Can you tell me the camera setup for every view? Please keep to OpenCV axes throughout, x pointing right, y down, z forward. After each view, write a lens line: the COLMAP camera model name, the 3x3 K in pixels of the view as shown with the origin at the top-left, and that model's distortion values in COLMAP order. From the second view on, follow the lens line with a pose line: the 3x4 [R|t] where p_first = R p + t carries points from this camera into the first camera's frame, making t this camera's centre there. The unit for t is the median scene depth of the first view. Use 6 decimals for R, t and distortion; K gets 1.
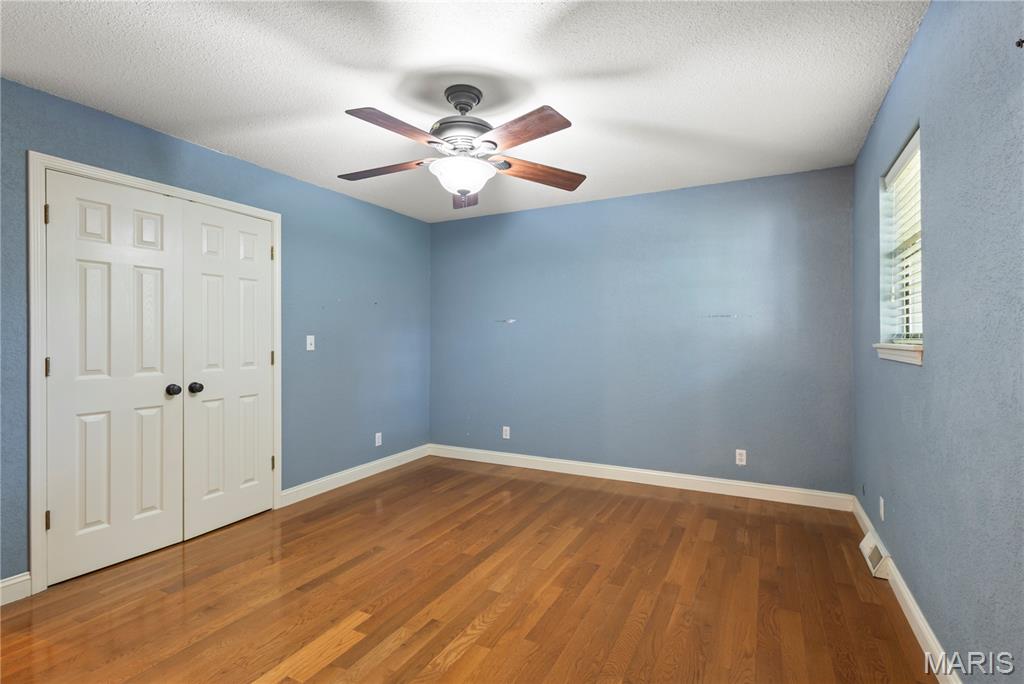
lens RADIAL K [[482.7, 0, 509.8], [0, 482.7, 335.6], [0, 0, 1]] dist [0.002270, -0.000659]
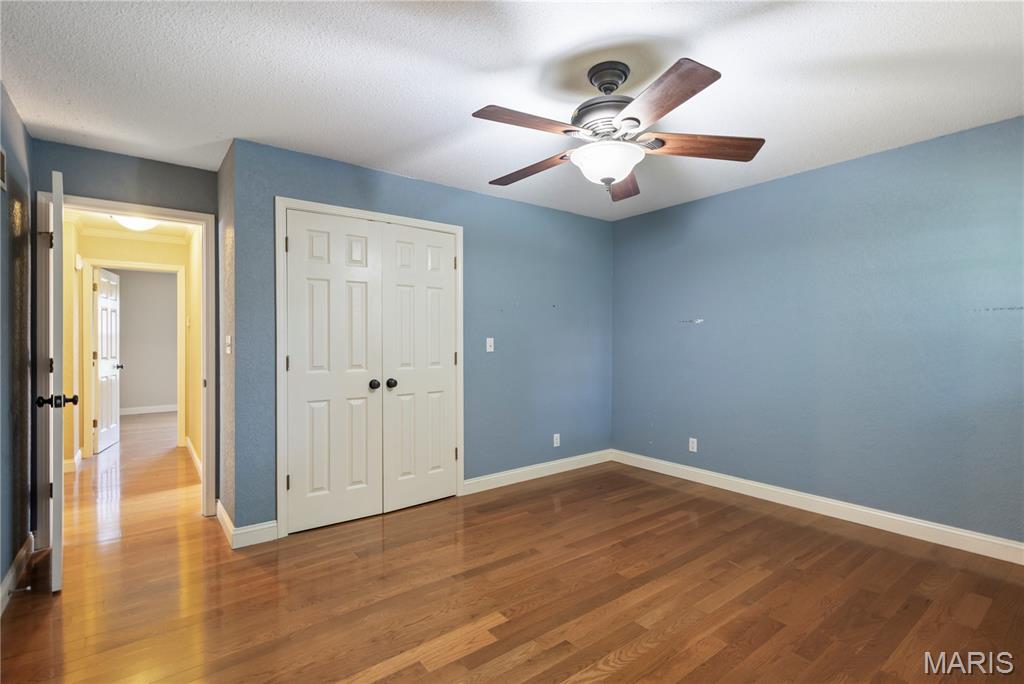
lens RADIAL K [[475.0, 0, 511.8], [0, 475.0, 340.8], [0, 0, 1]] dist [0.001626, -0.000619]
pose [[0.906679, 0.000068, -0.421822, 0.101788], [0.003260, 0.999969, 0.007167, -0.001601], [0.421810, -0.007873, 0.906650, 0.093406]]
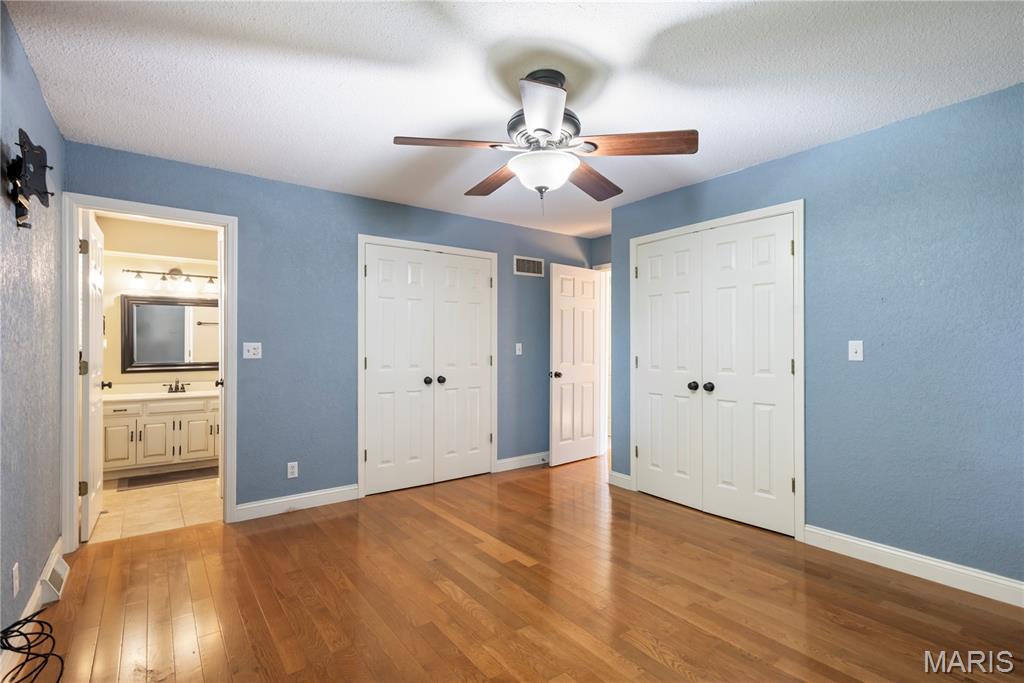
lens RADIAL K [[473.8, 0, 513.4], [0, 473.8, 345.1], [0, 0, 1]] dist [0.000324, -0.000131]
pose [[-0.429151, 0.001050, -0.903232, 0.647018], [0.010020, 0.999943, -0.003598, 0.005996], [0.903177, -0.010594, -0.429137, 1.153243]]
